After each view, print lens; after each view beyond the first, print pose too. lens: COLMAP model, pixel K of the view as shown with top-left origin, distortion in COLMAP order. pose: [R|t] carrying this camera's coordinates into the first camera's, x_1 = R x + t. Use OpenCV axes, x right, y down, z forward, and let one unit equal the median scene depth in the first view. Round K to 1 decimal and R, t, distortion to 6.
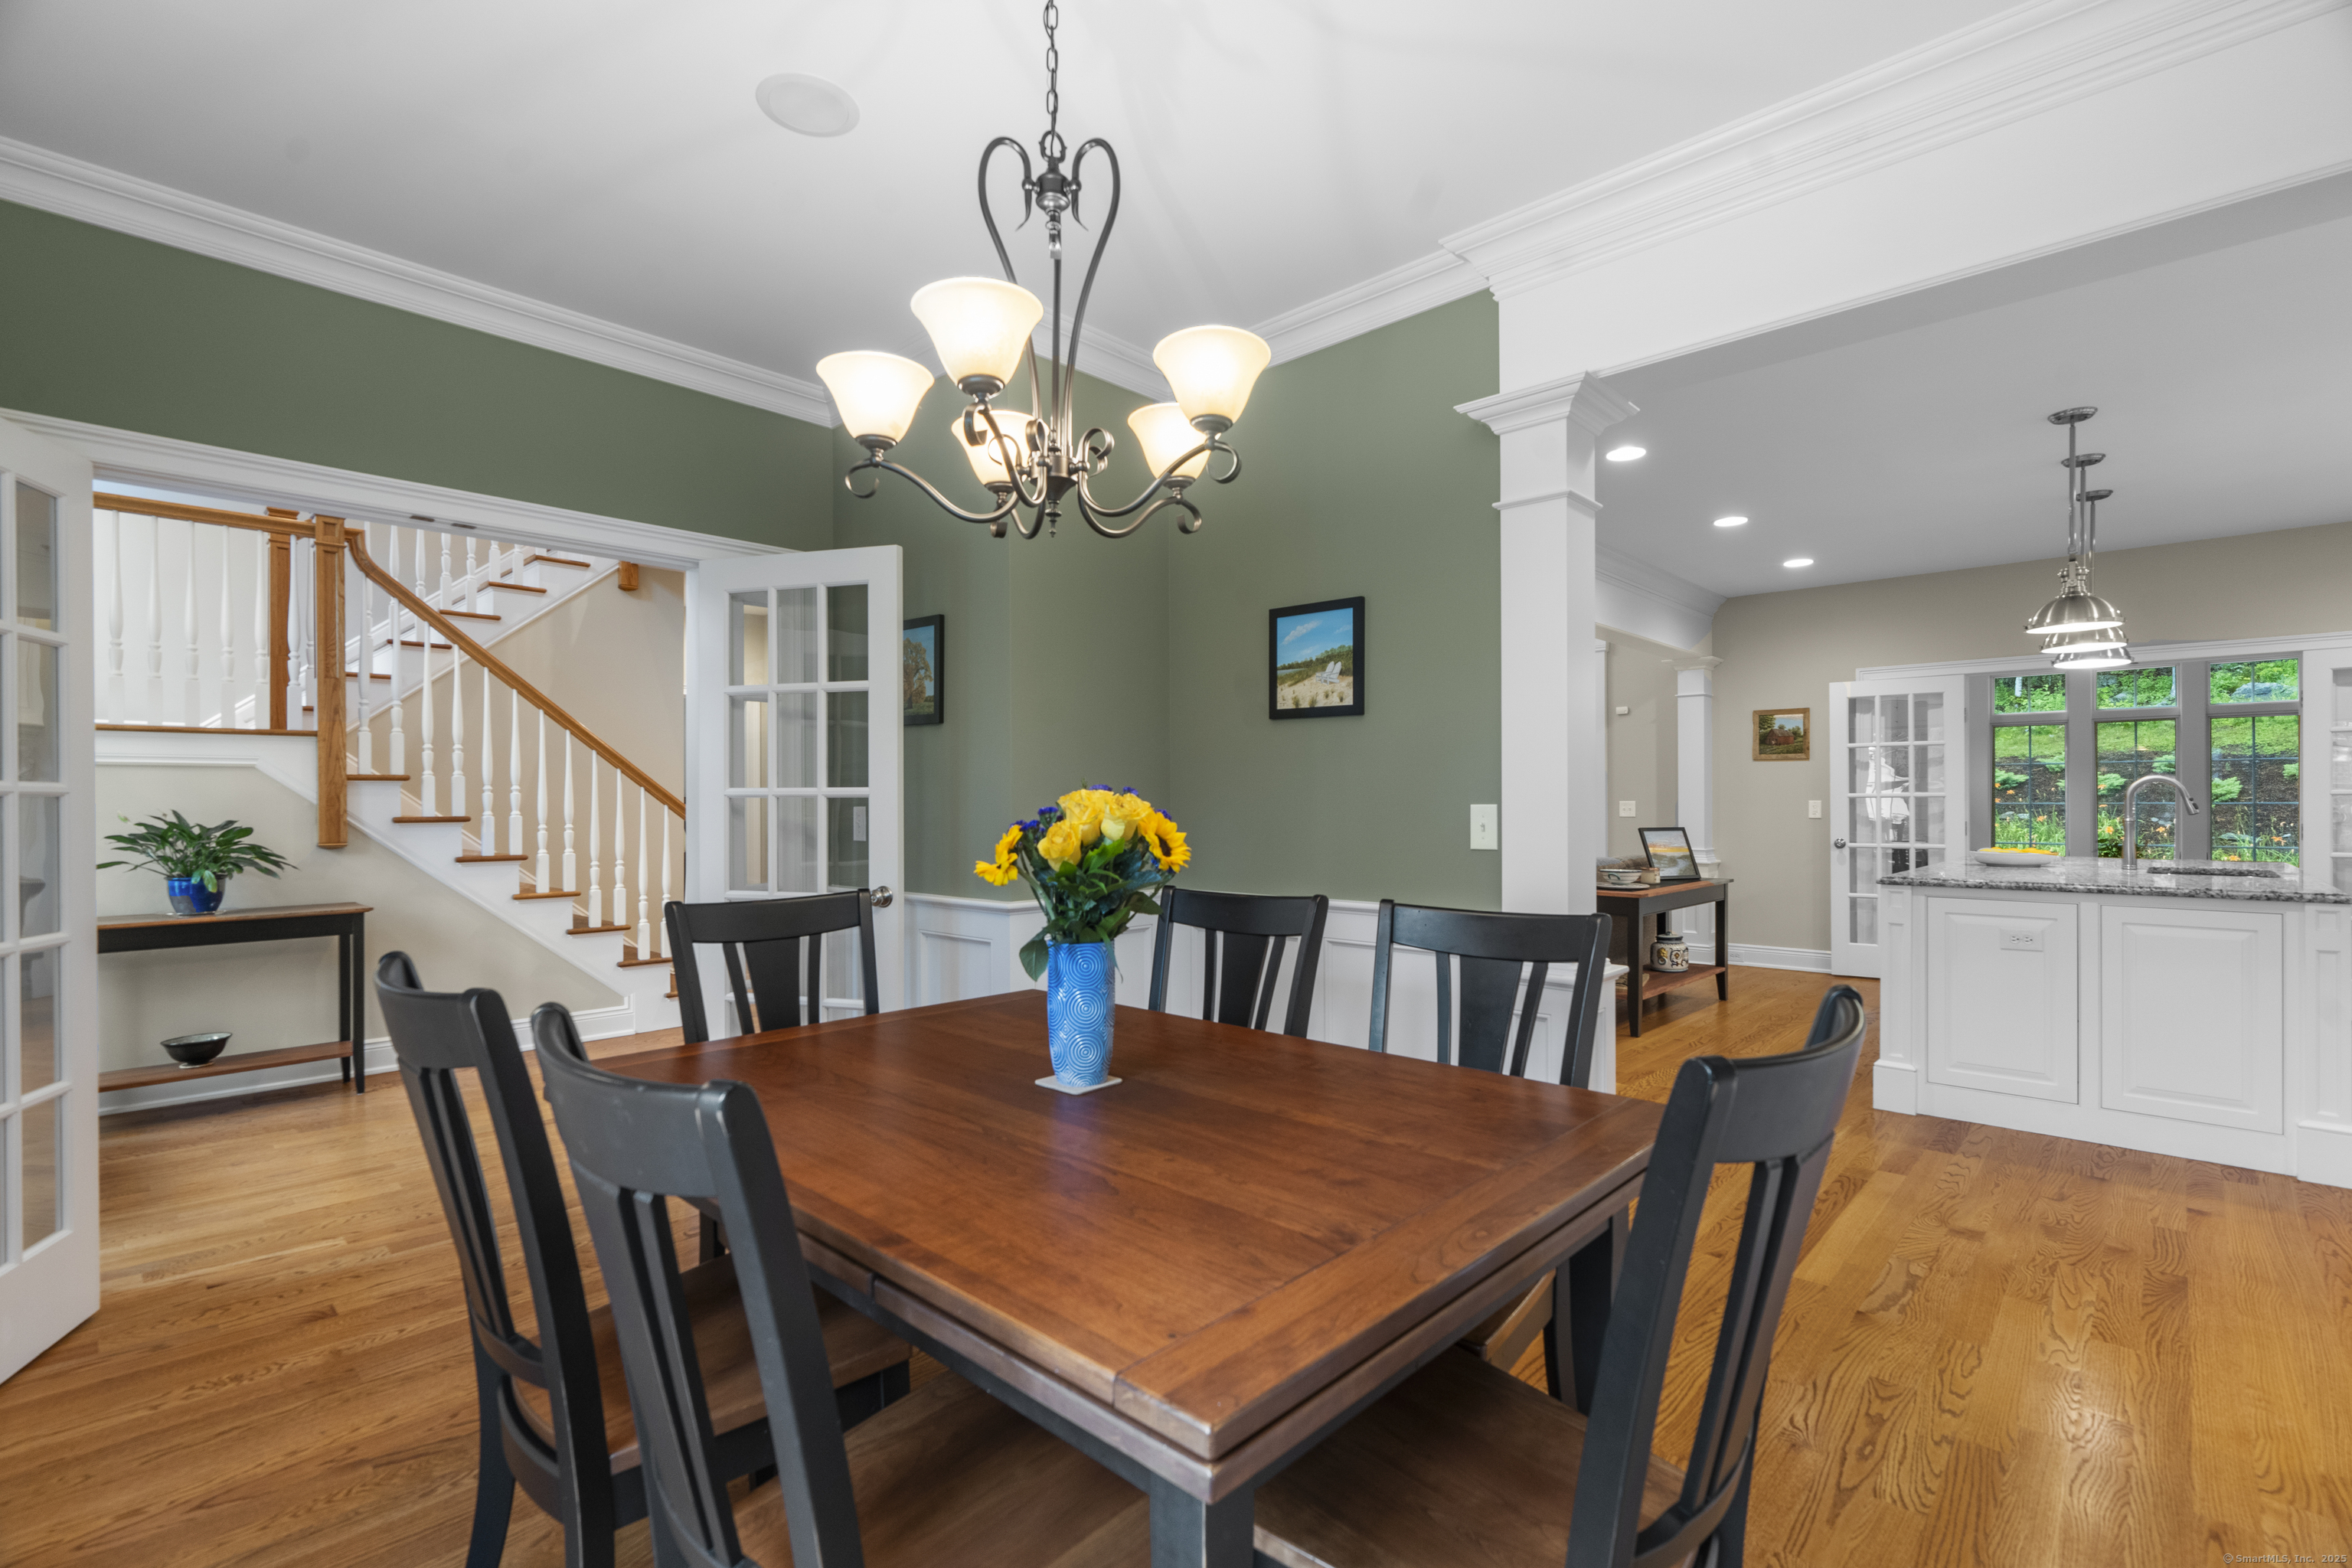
lens RADIAL K [[1063.2, 0, 1175.7], [0, 1063.2, 801.1], [0, 0, 1]] dist [-0.009428, 0.004748]
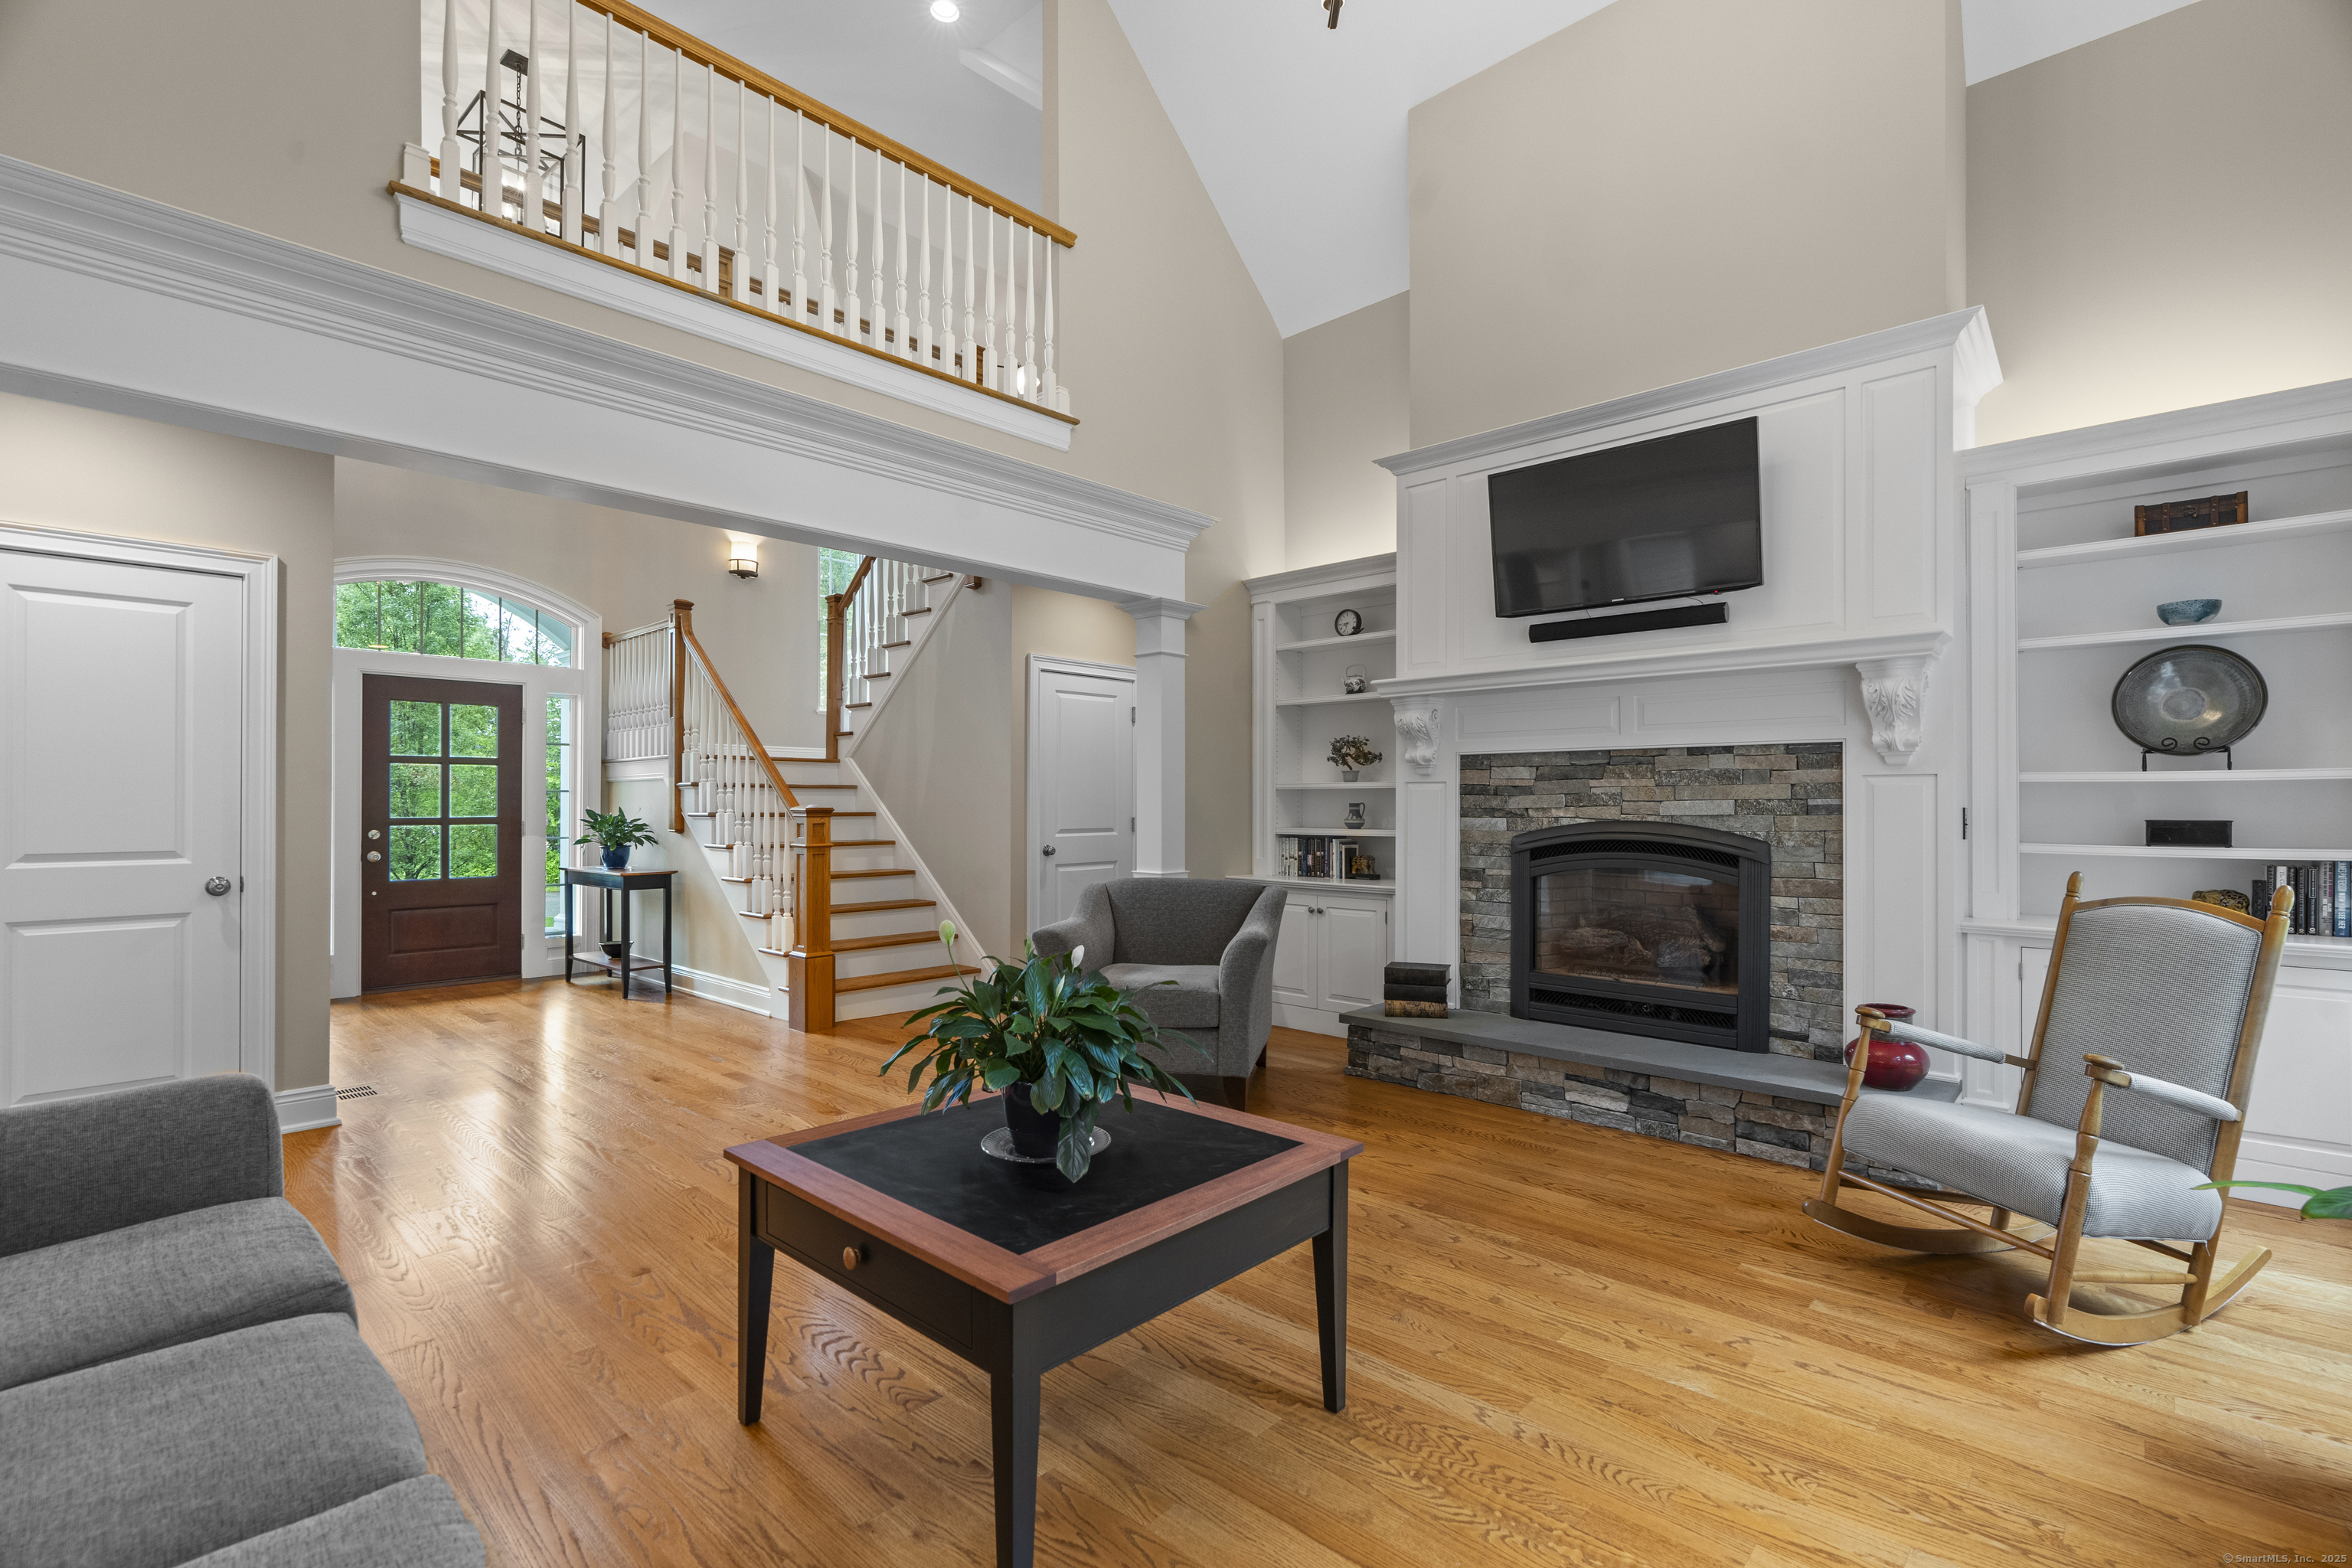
lens RADIAL K [[1063.2, 0, 1177.1], [0, 1063.2, 792.7], [0, 0, 1]] dist [-0.009428, 0.004748]
pose [[0.013371, -0.005516, -0.999895, 0.498826], [0.001245, 0.999984, -0.005500, -0.000403], [0.999910, -0.001171, 0.013377, 1.218716]]
